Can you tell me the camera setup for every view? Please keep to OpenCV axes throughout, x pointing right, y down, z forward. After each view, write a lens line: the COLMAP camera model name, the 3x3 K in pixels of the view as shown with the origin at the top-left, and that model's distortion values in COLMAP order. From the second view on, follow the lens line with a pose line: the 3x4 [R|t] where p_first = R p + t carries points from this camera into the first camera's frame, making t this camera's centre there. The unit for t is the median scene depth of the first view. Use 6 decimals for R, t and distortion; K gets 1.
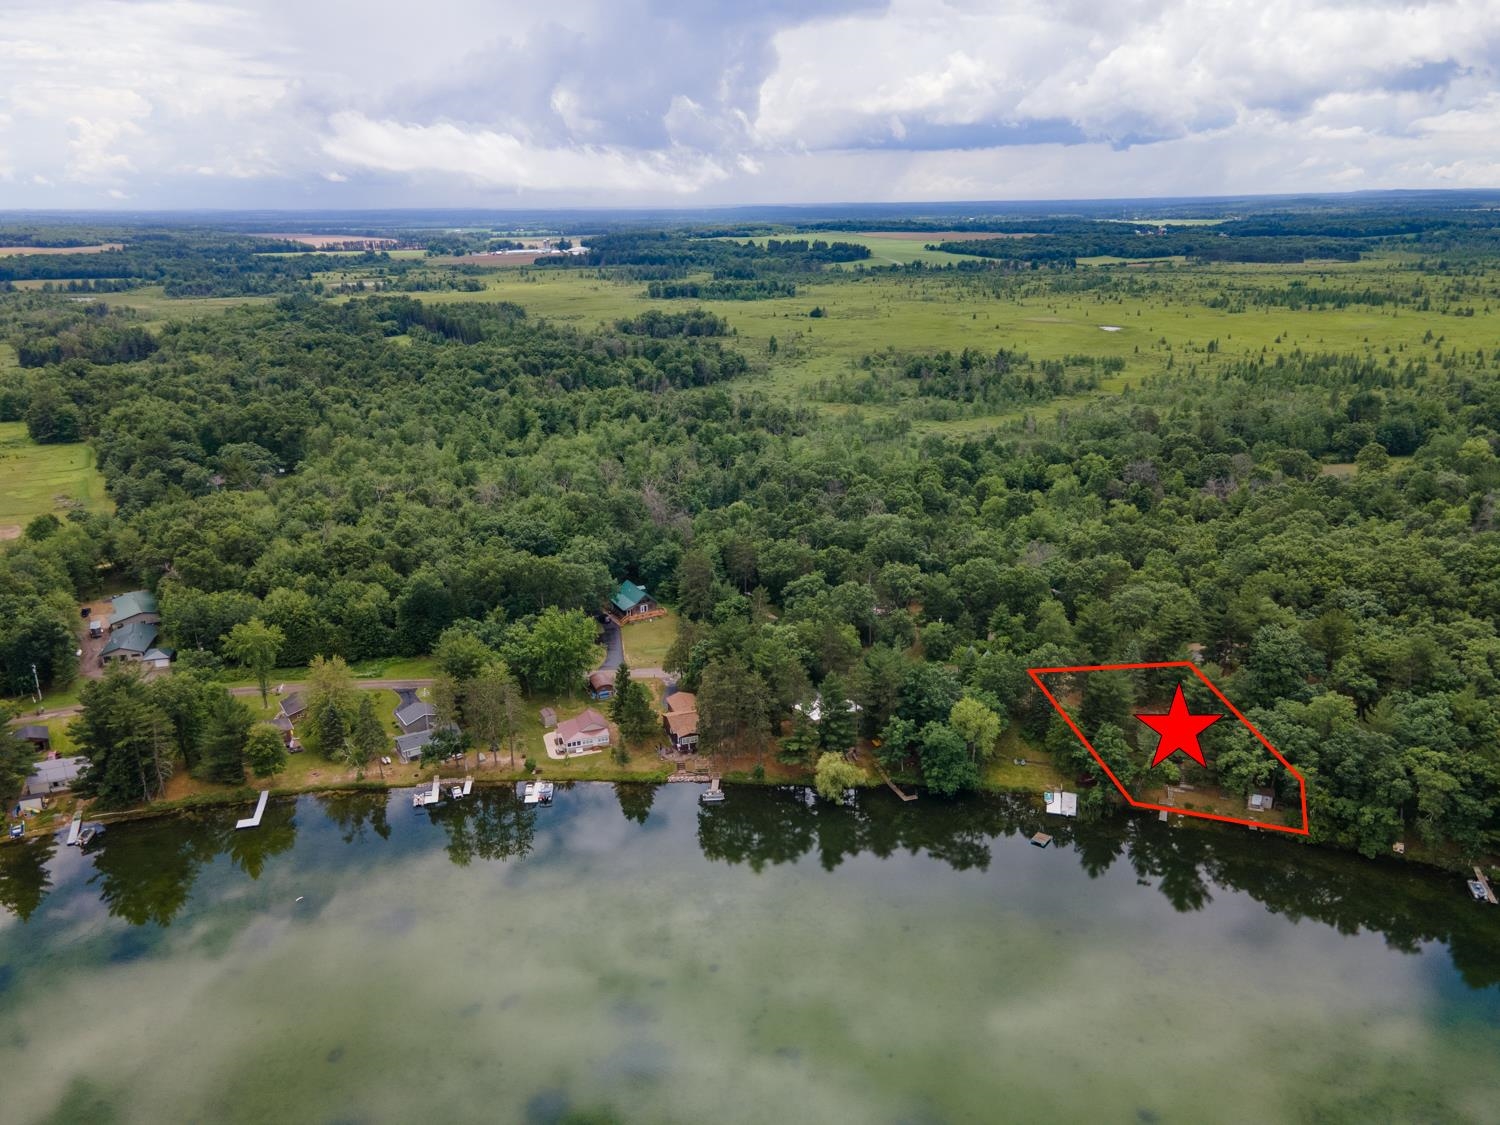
lens RADIAL K [[1092.0, 0, 746.4], [0, 1092.0, 552.1], [0, 0, 1]] dist [0.044909, -0.004425]
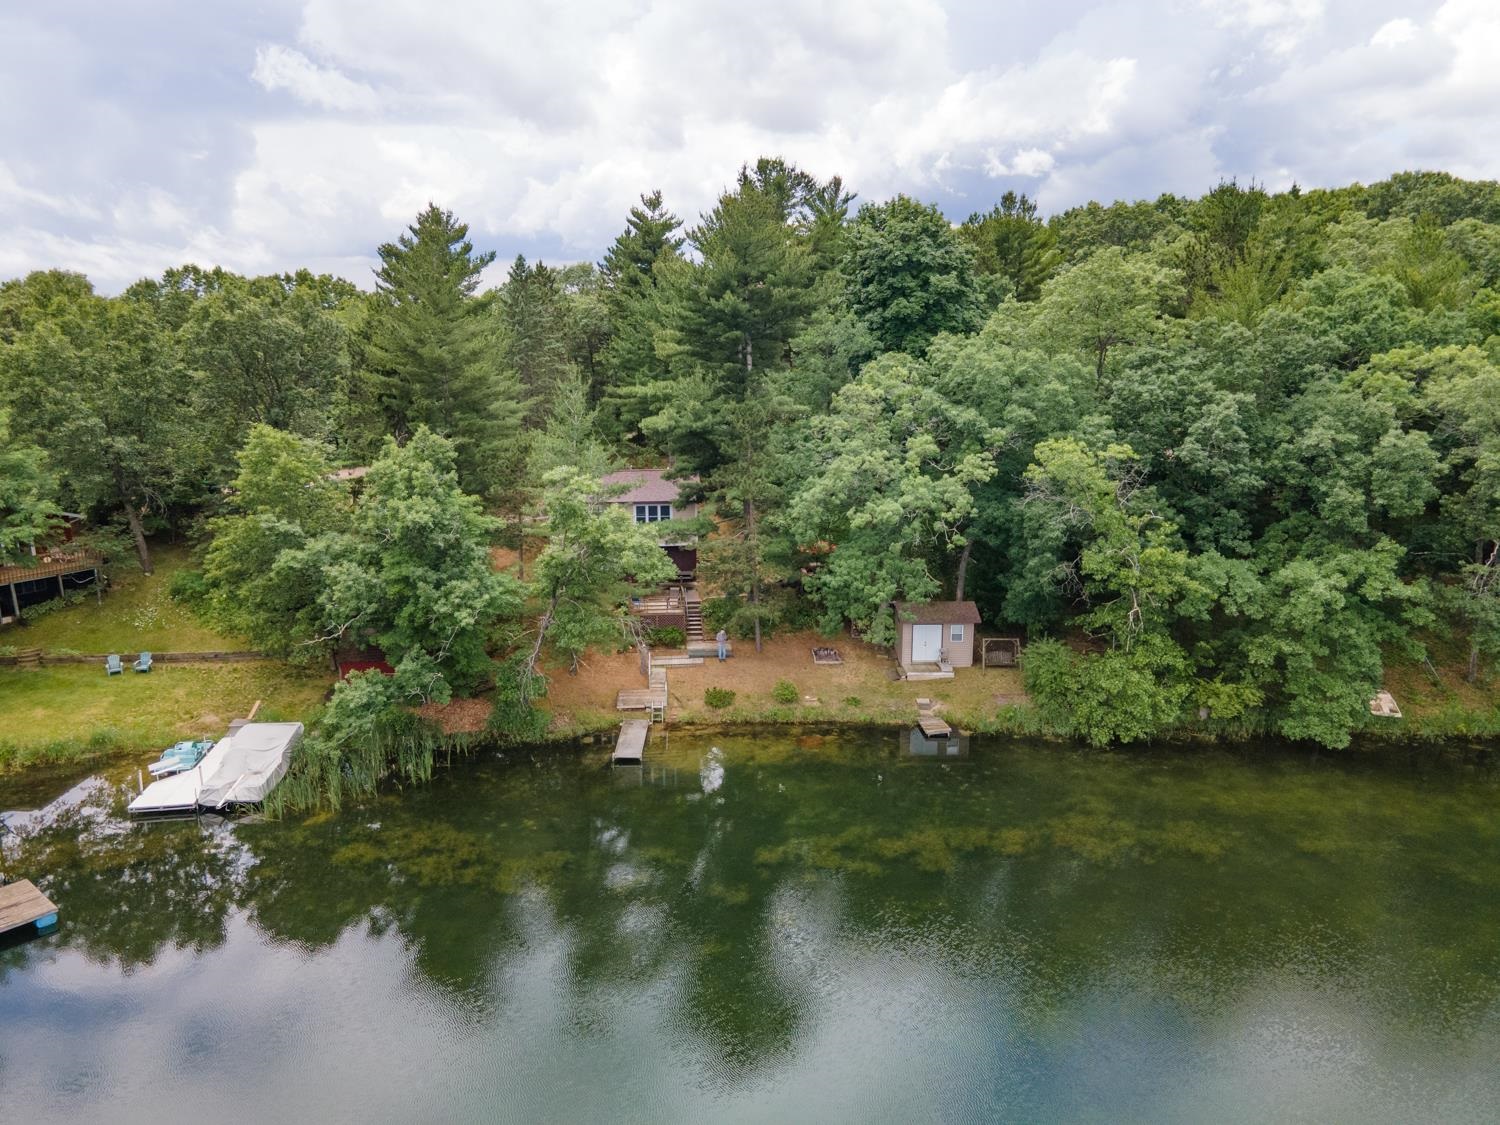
lens RADIAL K [[1090.6, 0, 756.9], [0, 1090.6, 555.7], [0, 0, 1]] dist [0.009410, 0.058826]
pose [[0.922321, -0.080222, 0.378006, 0.312183], [0.110482, 0.992124, -0.059017, 0.213573], [-0.370294, 0.096196, 0.923920, 0.746251]]
